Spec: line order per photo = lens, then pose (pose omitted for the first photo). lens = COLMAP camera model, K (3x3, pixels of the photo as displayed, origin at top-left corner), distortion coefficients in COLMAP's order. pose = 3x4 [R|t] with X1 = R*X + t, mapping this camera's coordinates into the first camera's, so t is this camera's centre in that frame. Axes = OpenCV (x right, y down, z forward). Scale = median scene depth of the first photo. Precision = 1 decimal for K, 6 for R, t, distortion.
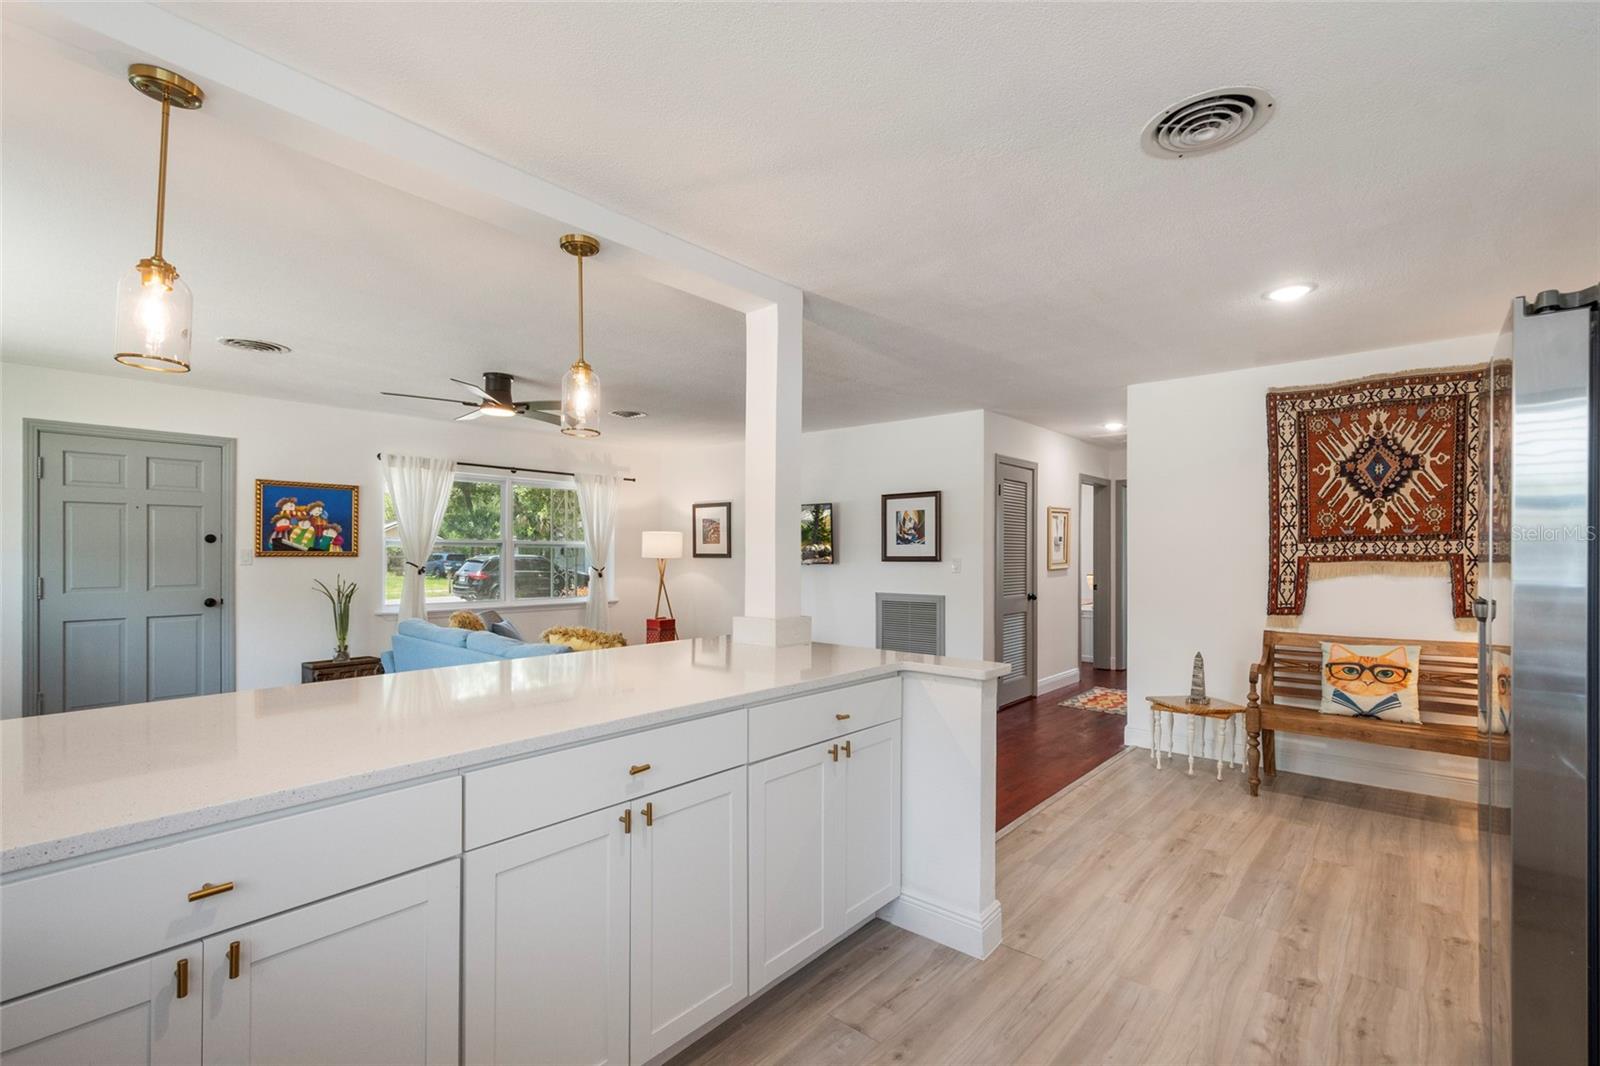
lens RADIAL K [[710.1, 0, 799.9], [0, 710.1, 553.3], [0, 0, 1]] dist [0.005352, -0.001461]
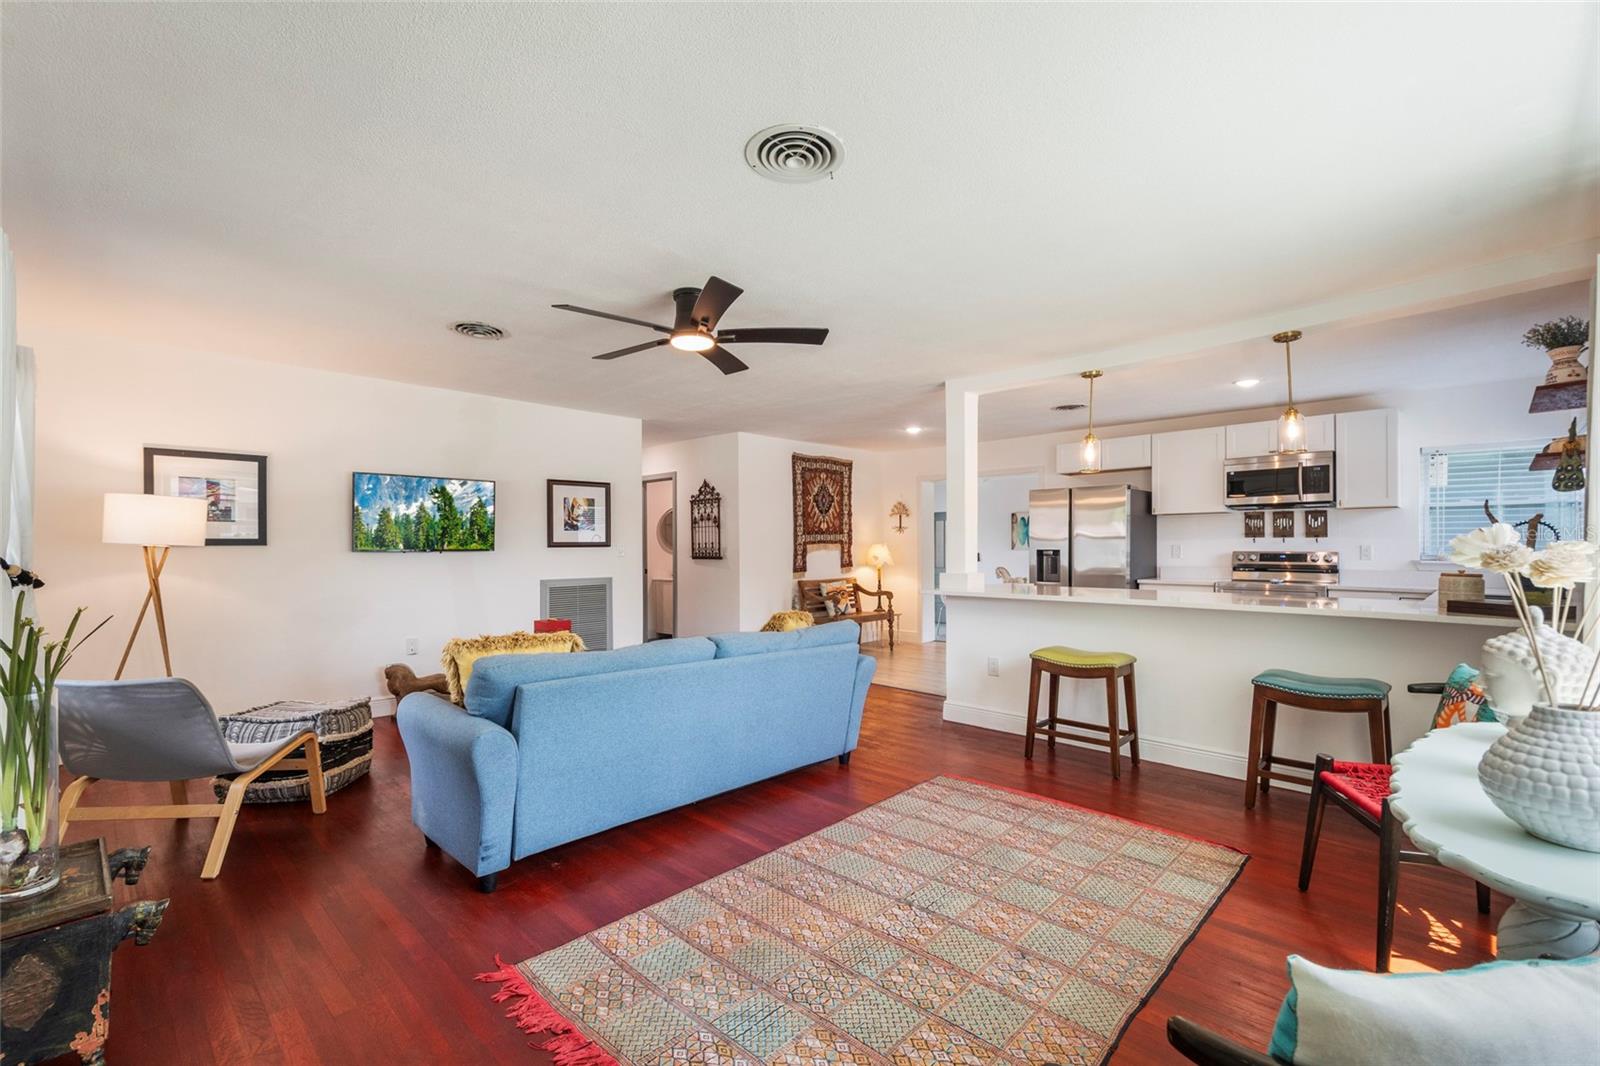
lens RADIAL K [[710.1, 0, 780.4], [0, 710.1, 546.6], [0, 0, 1]] dist [0.005352, -0.001461]
pose [[0.083140, -0.001124, 0.996537, -0.951317], [0.004836, 0.999988, 0.000724, 0.012754], [-0.996526, 0.004759, 0.083144, 0.689072]]
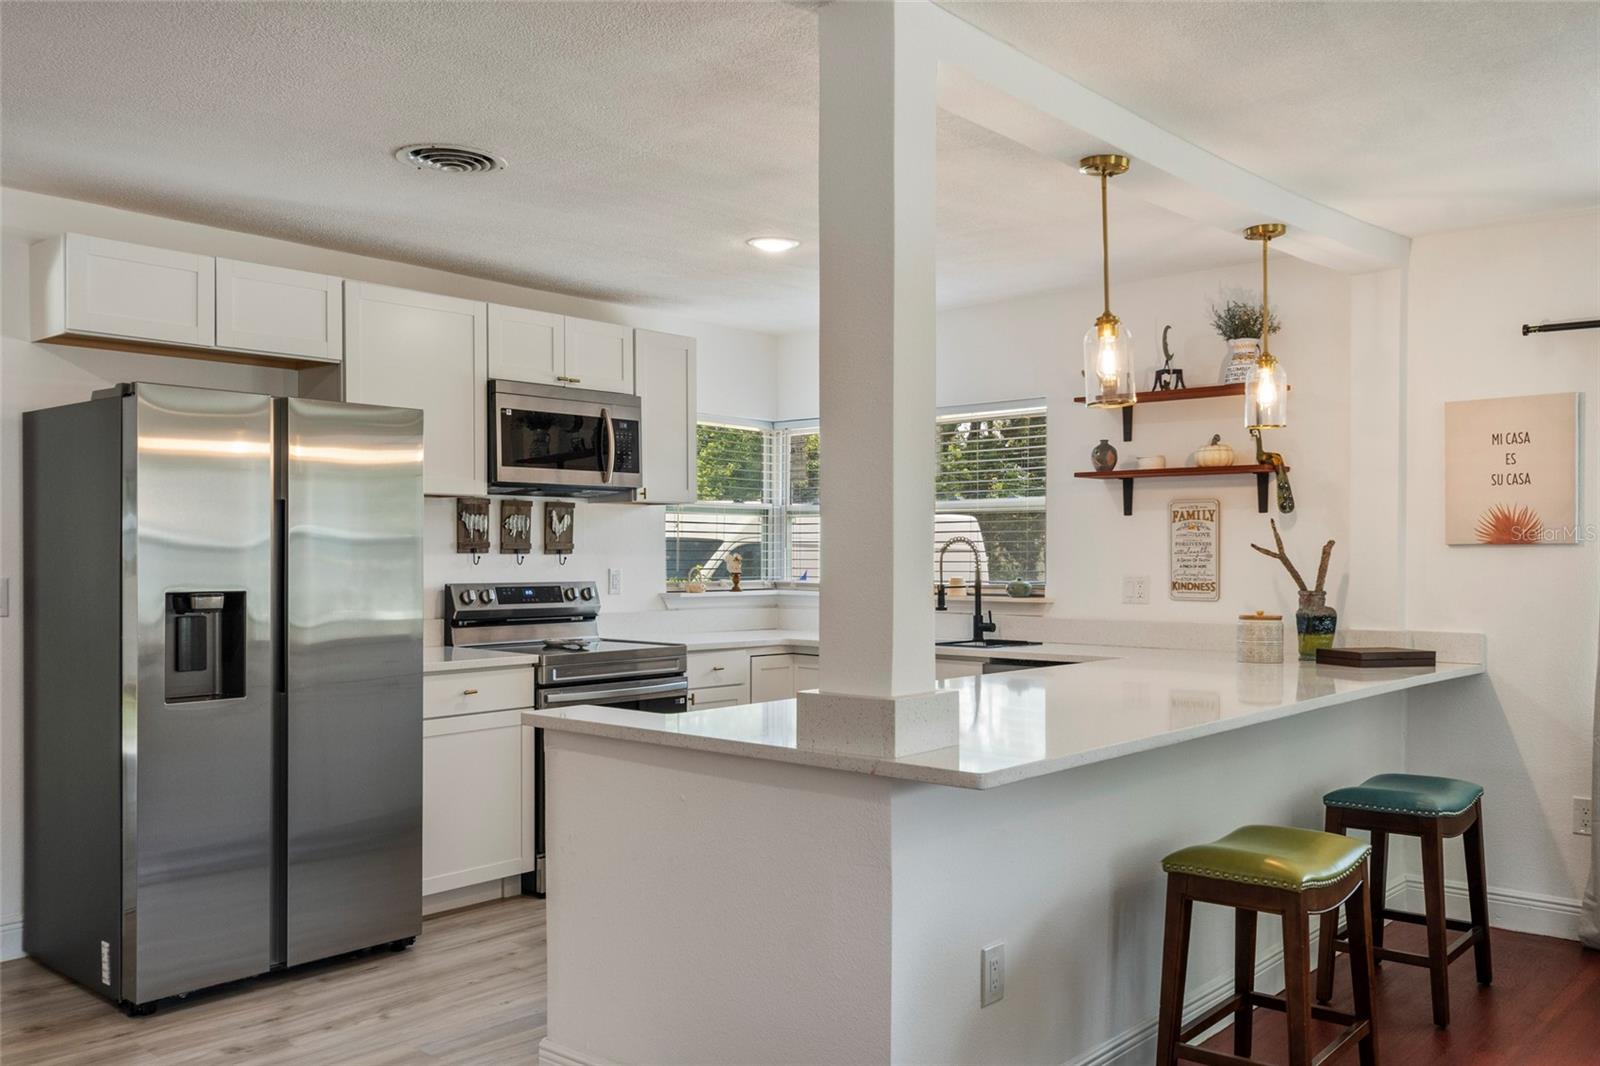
lens RADIAL K [[1329.9, 0, 809.7], [0, 1329.9, 557.5], [0, 0, 1]] dist [0.016246, -0.005187]
pose [[-0.999952, -0.006358, 0.007410, 0.004560], [-0.006288, 0.999936, 0.009383, -0.005447], [-0.007469, 0.009336, -0.999929, 1.012249]]
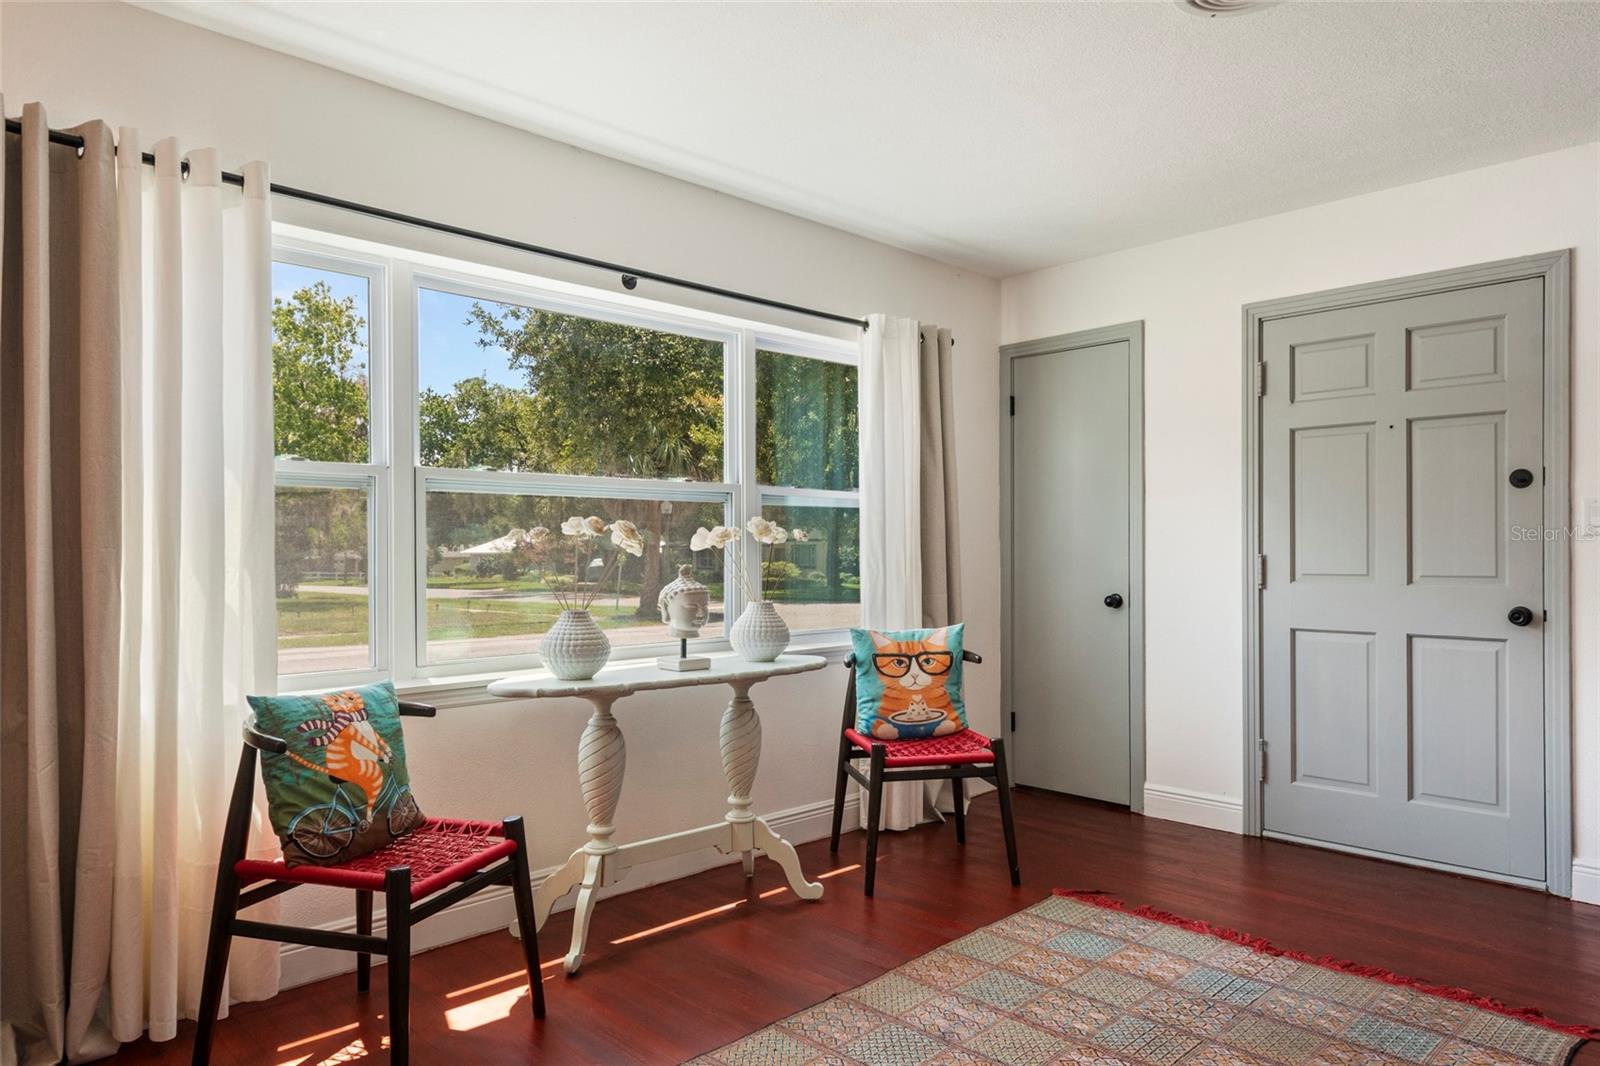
lens RADIAL K [[1025.5, 0, 789.3], [0, 1025.5, 551.0], [0, 0, 1]] dist [0.015201, -0.012994]
pose [[-0.116267, -0.002649, -0.993214, -0.102083], [-0.001070, 0.999996, -0.002541, 0.027375], [0.993217, 0.000767, -0.116270, 0.576072]]
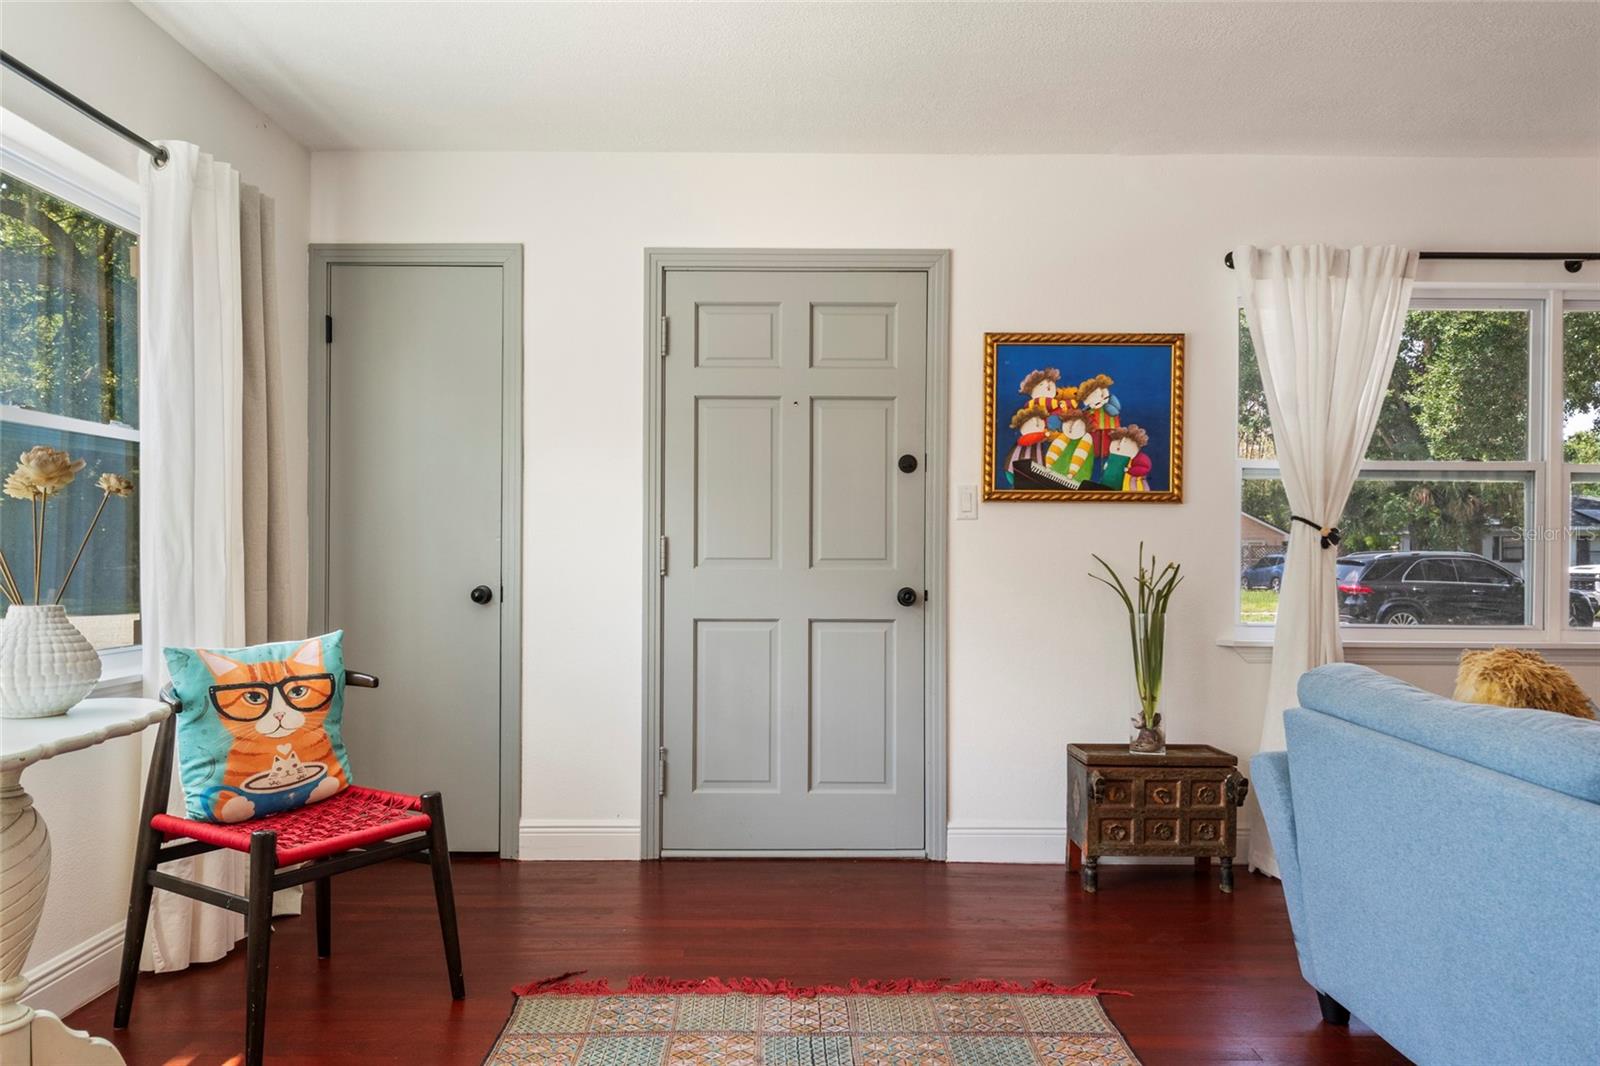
lens RADIAL K [[1111.5, 0, 799.3], [0, 1111.5, 550.1], [0, 0, 1]] dist [0.003131, 0.002847]
pose [[0.643753, -0.000785, -0.765233, -0.287393], [-0.004854, 0.999975, -0.005110, 0.039701], [0.765218, 0.007004, 0.643733, 0.440382]]
